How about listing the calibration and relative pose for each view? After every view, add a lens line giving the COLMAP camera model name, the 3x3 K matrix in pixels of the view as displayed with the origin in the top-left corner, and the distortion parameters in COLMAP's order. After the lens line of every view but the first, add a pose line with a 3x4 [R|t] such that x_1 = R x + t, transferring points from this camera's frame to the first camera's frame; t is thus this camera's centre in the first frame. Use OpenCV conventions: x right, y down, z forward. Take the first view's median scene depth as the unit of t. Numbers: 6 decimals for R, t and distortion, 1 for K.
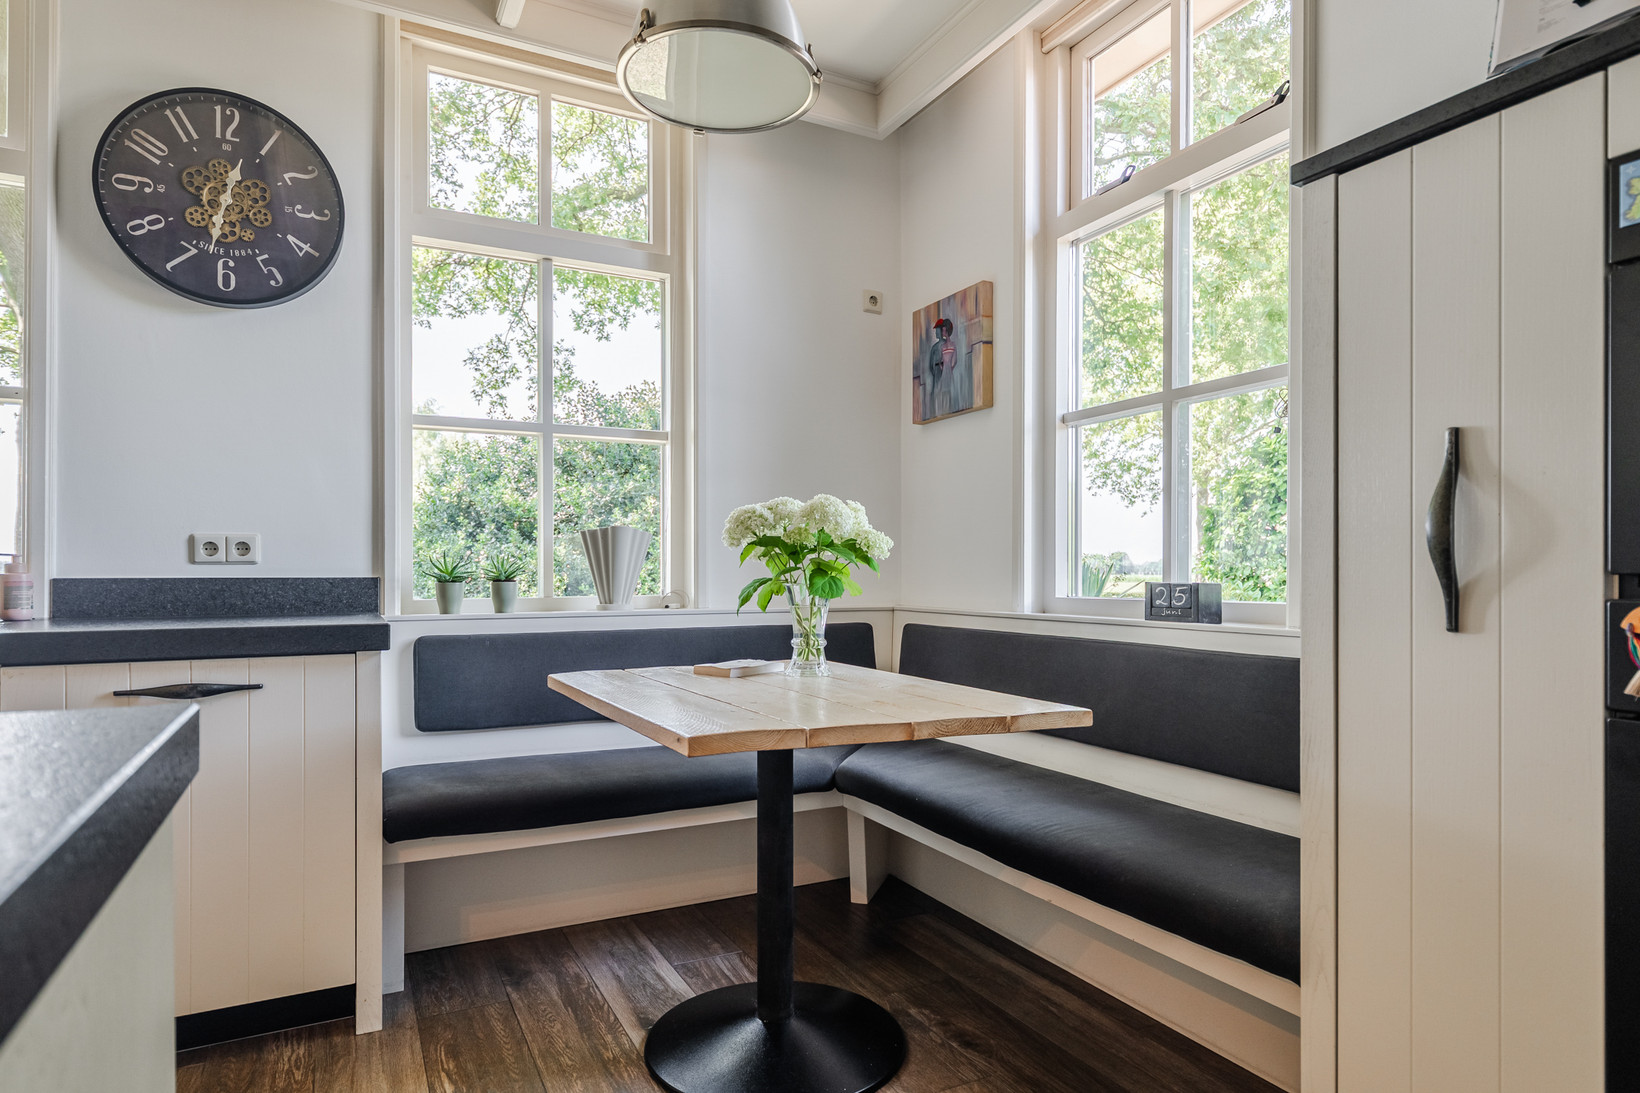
lens RADIAL K [[911.9, 0, 815.1], [0, 911.9, 570.1], [0, 0, 1]] dist [-0.000674, 0.000718]
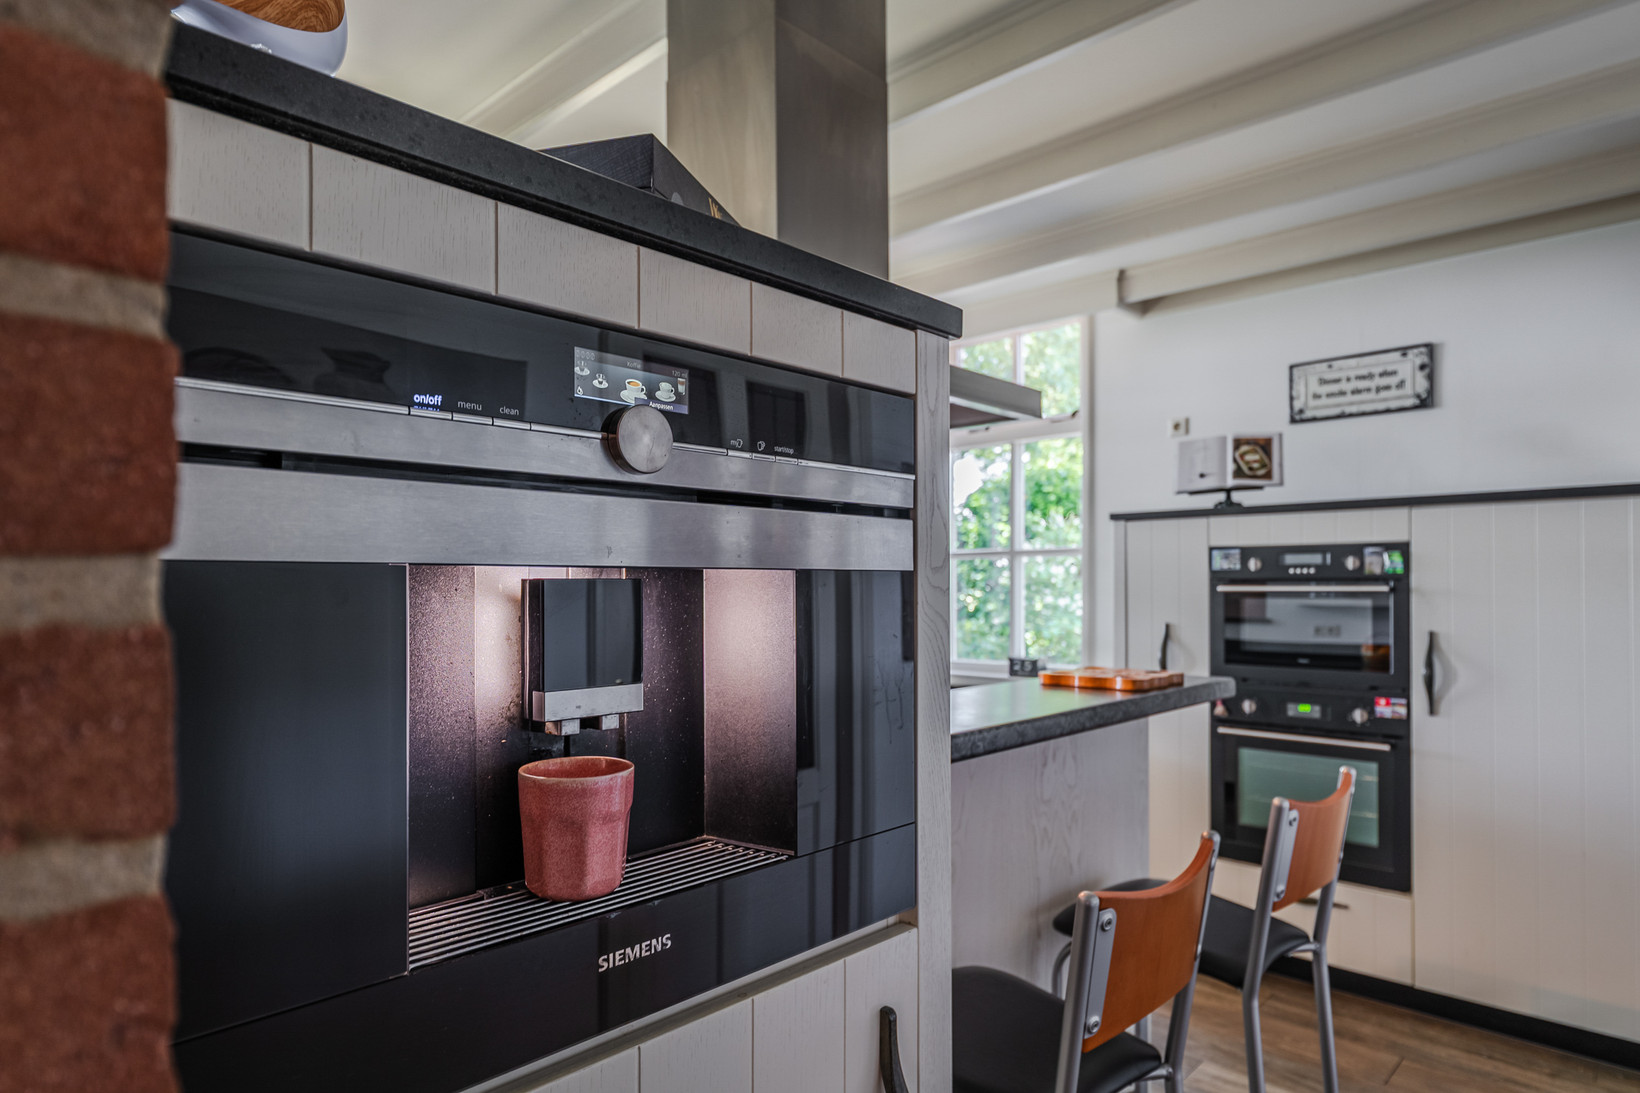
lens RADIAL K [[948.0, 0, 821.9], [0, 948.0, 583.9], [0, 0, 1]] dist [0.000221, -0.000037]
pose [[0.944982, -0.003796, 0.327100, -0.624157], [0.004580, 0.999988, -0.001628, -0.133784], [-0.327090, 0.003036, 0.944988, -0.703974]]
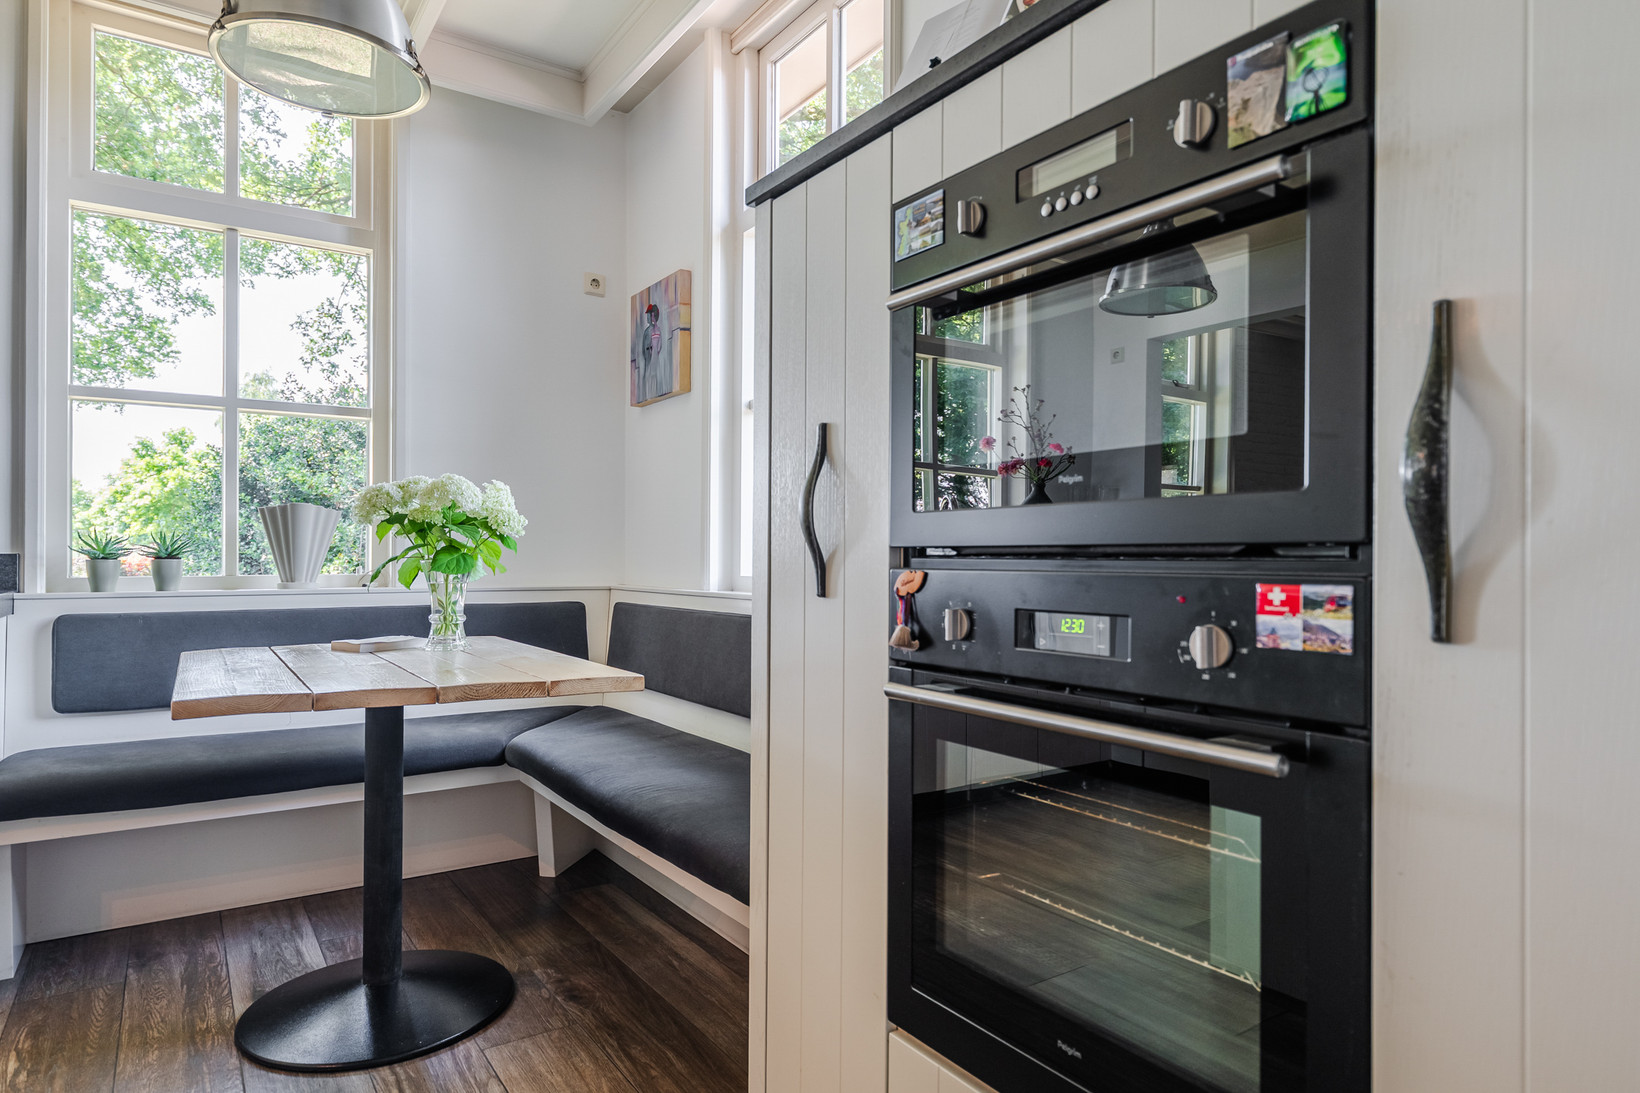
lens RADIAL K [[943.8, 0, 822.0], [0, 943.8, 553.3], [0, 0, 1]] dist [0.000160, -0.000346]
pose [[0.992692, 0.003986, 0.120613, 0.260638], [-0.003856, 0.999992, -0.001316, 0.005836], [-0.120617, 0.000841, 0.992699, -0.095834]]
